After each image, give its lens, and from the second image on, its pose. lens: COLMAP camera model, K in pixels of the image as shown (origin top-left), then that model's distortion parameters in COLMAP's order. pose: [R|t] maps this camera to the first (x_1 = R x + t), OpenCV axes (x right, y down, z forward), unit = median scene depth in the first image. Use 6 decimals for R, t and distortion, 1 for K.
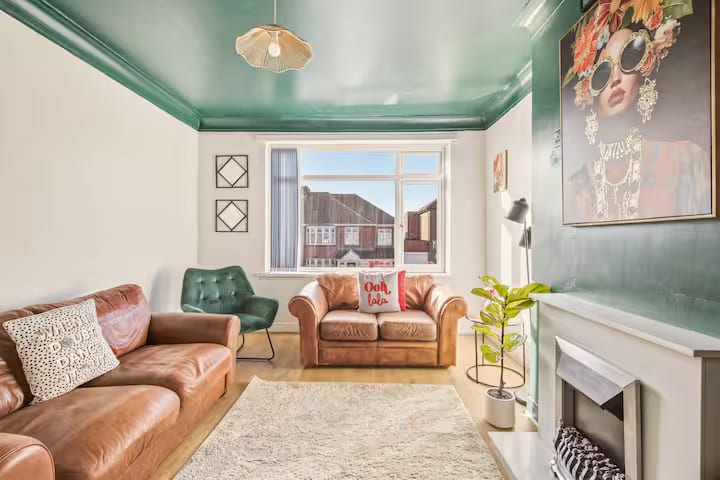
lens RADIAL K [[326.0, 0, 358.1], [0, 326.0, 236.9], [0, 0, 1]] dist [0.001010, -0.000119]
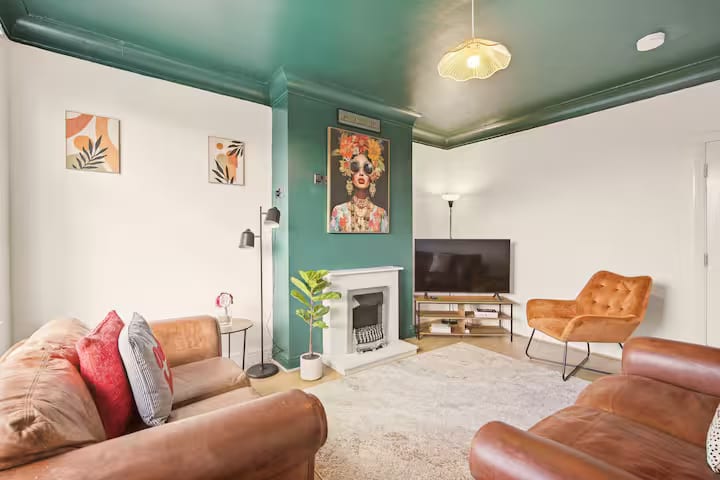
lens RADIAL K [[326.0, 0, 358.1], [0, 326.0, 236.9], [0, 0, 1]] dist [0.001010, -0.000119]
pose [[-0.623275, 0.003274, 0.781996, -0.529985], [0.001792, 0.999995, -0.002759, -0.001402], [-0.782000, -0.000318, -0.623278, 1.226232]]
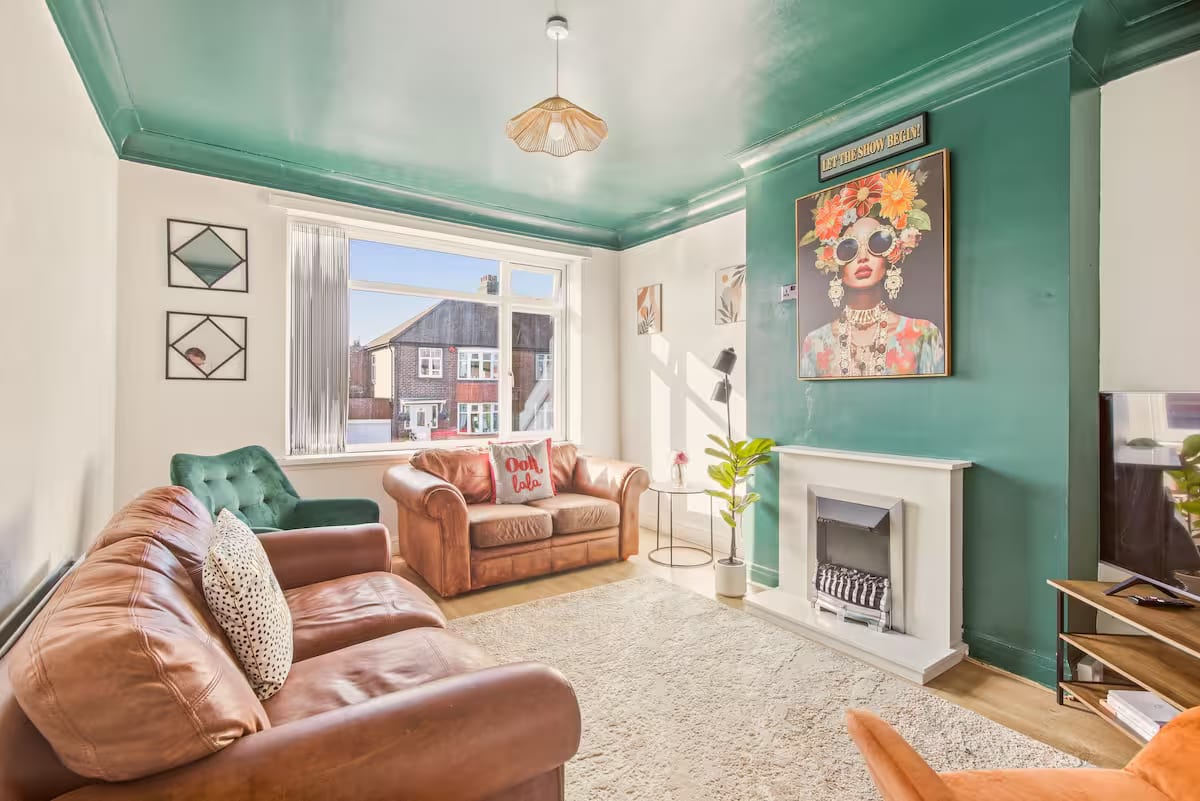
lens RADIAL K [[556.6, 0, 602.2], [0, 556.6, 387.7], [0, 0, 1]] dist [-0.000895, -0.000028]
pose [[0.806666, 0.005760, 0.590979, -0.567475], [-0.000806, 0.999962, -0.008645, 0.005434], [-0.591007, 0.006498, 0.806640, -0.034304]]
